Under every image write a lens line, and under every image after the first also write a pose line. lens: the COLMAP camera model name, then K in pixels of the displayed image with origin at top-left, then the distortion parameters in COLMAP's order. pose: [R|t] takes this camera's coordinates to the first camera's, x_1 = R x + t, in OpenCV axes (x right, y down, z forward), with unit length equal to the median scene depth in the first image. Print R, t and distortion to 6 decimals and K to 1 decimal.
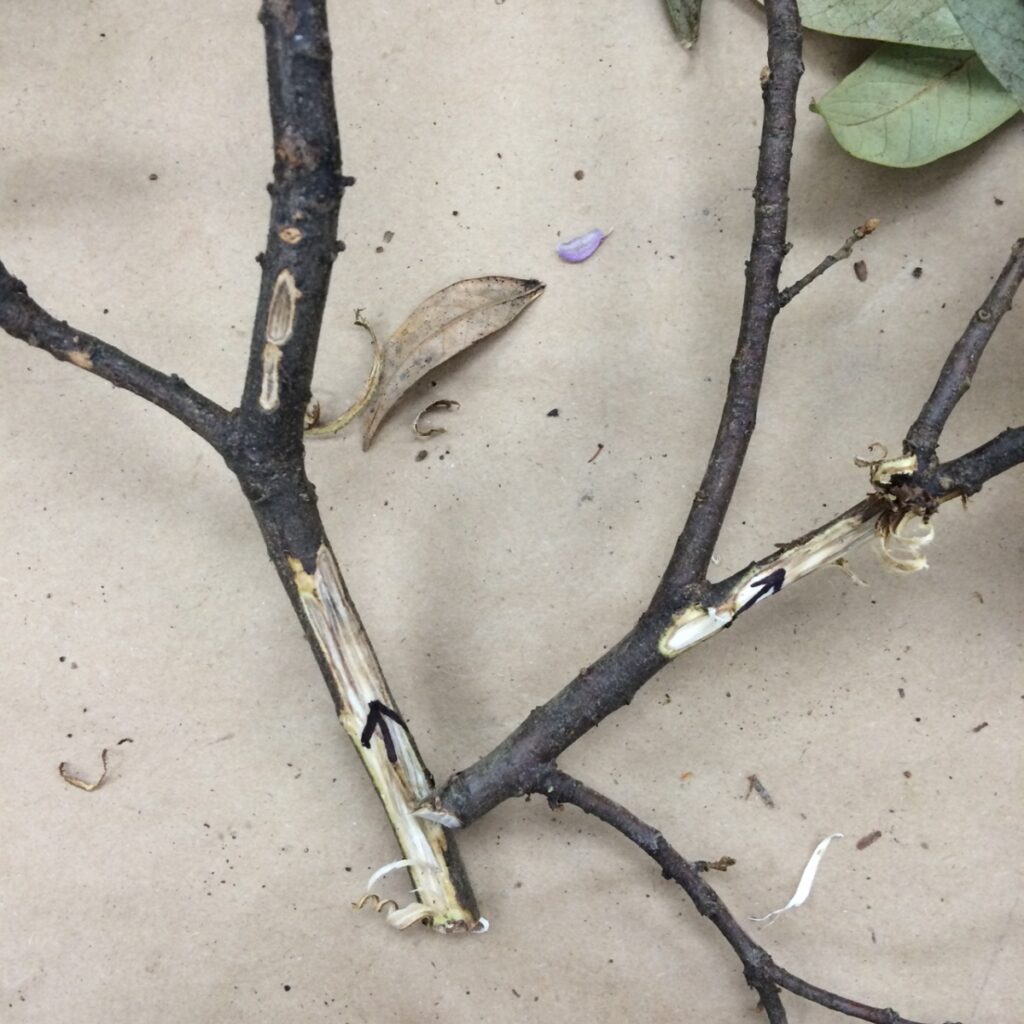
lens RADIAL K [[1591.8, 0, 513.0], [0, 1591.8, 514.0], [0, 0, 1]] dist [0.152275, 0.000000]
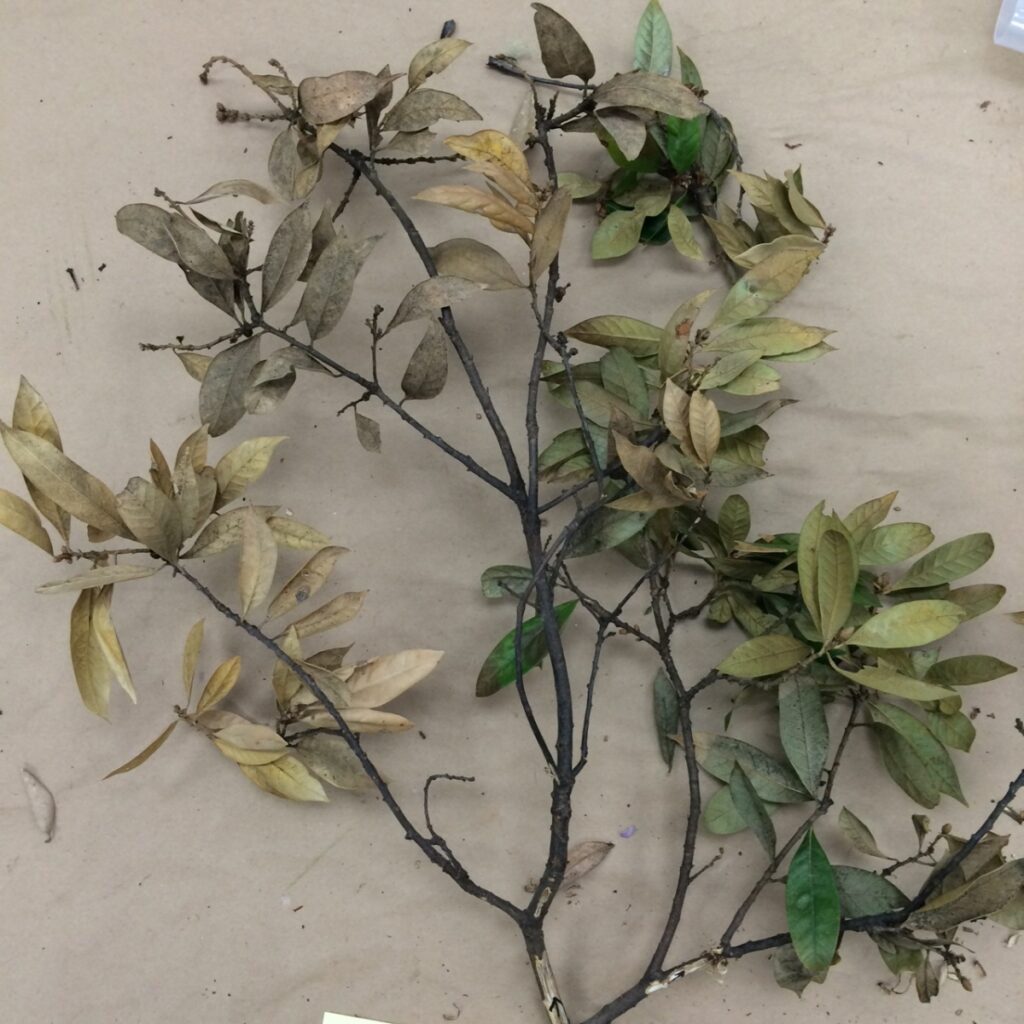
lens RADIAL K [[1591.8, 0, 513.5], [0, 1591.8, 513.0], [0, 0, 1]] dist [0.152275, 0.000000]
pose [[0.997335, 0.072927, -0.002227, -0.233077], [-0.072957, 0.997133, -0.020071, -0.777912], [0.000757, 0.020180, 0.999796, -2.241525]]
